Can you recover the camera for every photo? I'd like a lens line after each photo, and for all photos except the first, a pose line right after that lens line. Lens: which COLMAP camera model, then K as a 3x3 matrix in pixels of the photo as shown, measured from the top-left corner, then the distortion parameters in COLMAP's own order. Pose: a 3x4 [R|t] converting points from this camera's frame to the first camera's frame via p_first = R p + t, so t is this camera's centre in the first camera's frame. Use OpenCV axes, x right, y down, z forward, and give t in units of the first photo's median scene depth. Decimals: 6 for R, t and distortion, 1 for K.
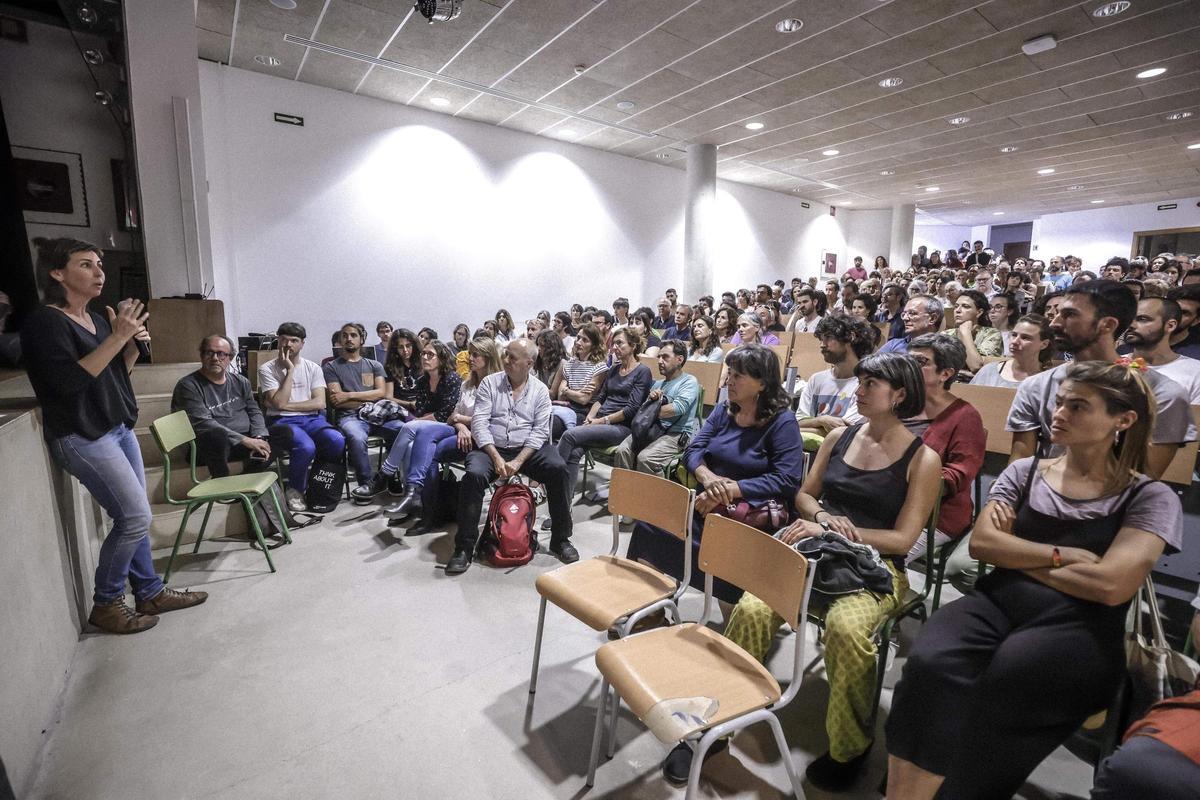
lens RADIAL K [[548.6, 0, 600.0], [0, 548.6, 400.0], [0, 0, 1]] dist [-0.040938, 0.010423]
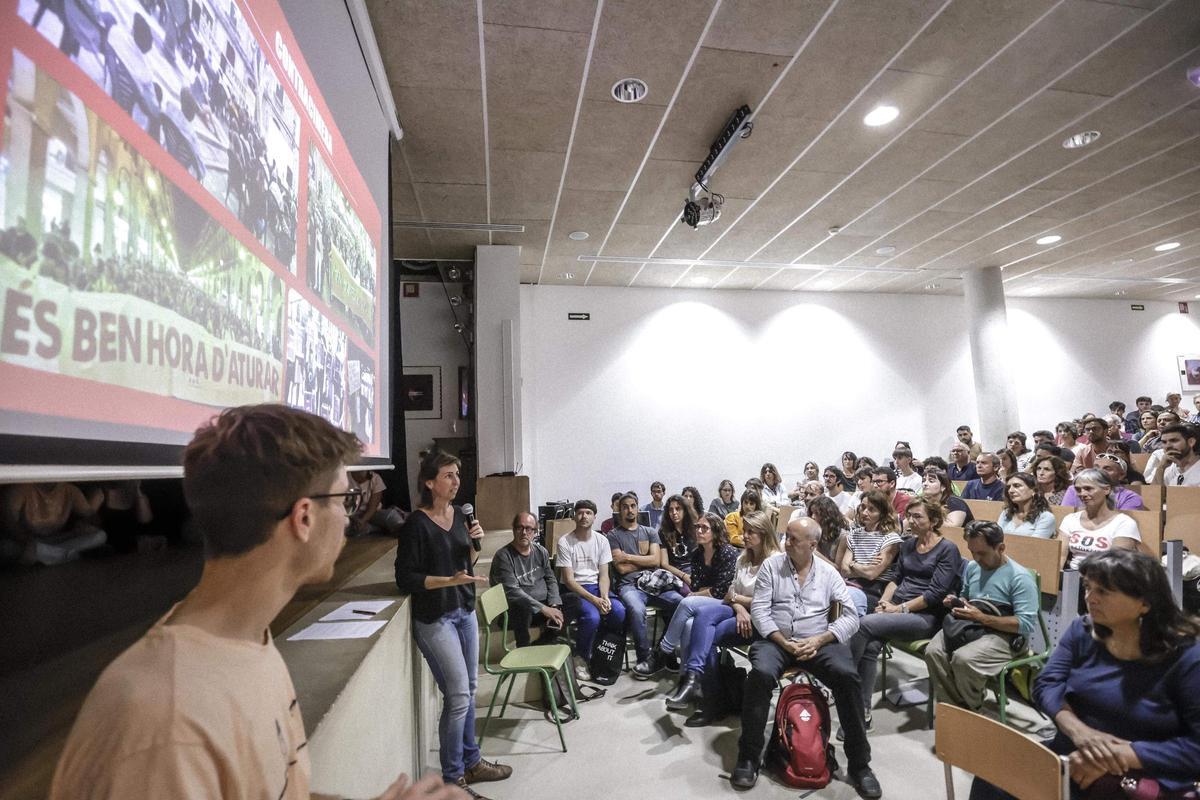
lens RADIAL K [[554.1, 0, 602.1], [0, 554.1, 397.6], [0, 0, 1]] dist [-0.043929, 0.010969]
pose [[0.899104, -0.089525, -0.428481, -0.023403], [-0.018652, 0.970138, -0.241836, -0.067630], [0.437337, 0.225428, 0.870585, -0.026369]]
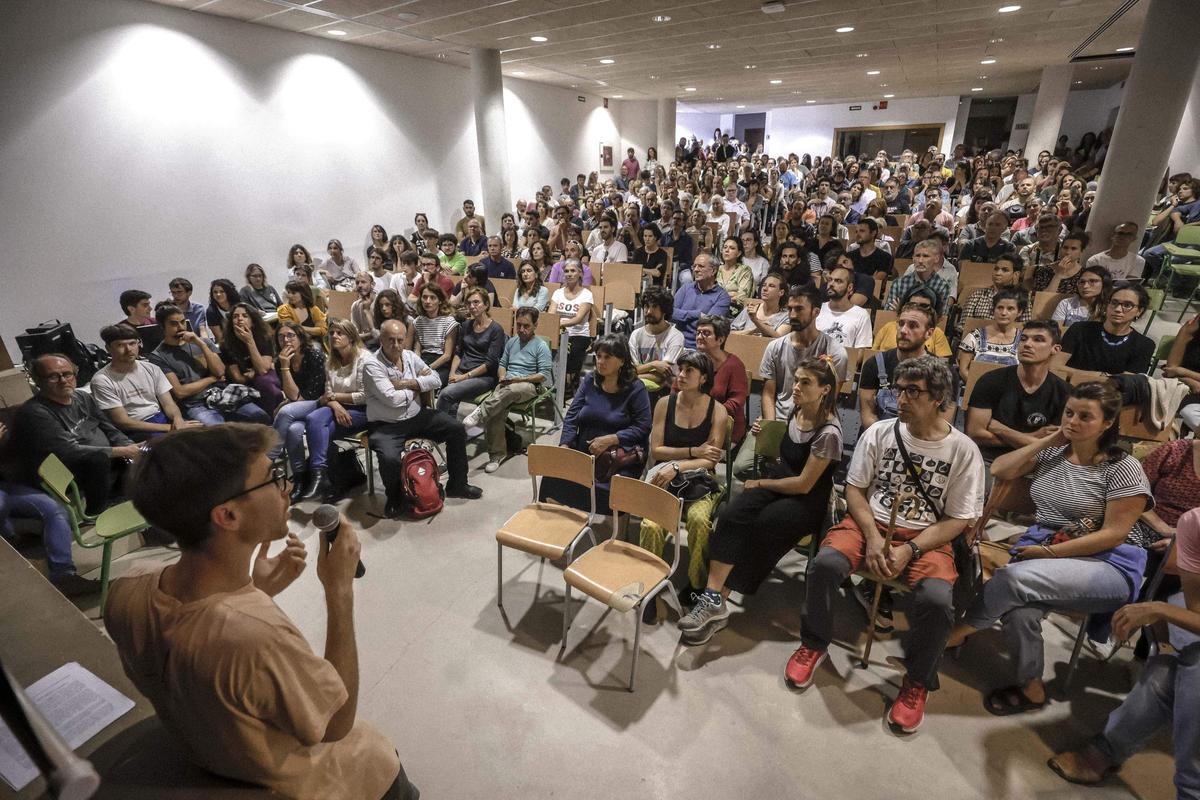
lens RADIAL K [[554.1, 0, 602.1], [0, 554.1, 397.6], [0, 0, 1]] dist [-0.043929, 0.010969]
pose [[0.918593, -0.169376, 0.357070, -0.160118], [0.085504, 0.967281, 0.238864, -0.173769], [-0.385845, -0.188888, 0.903020, -0.176110]]
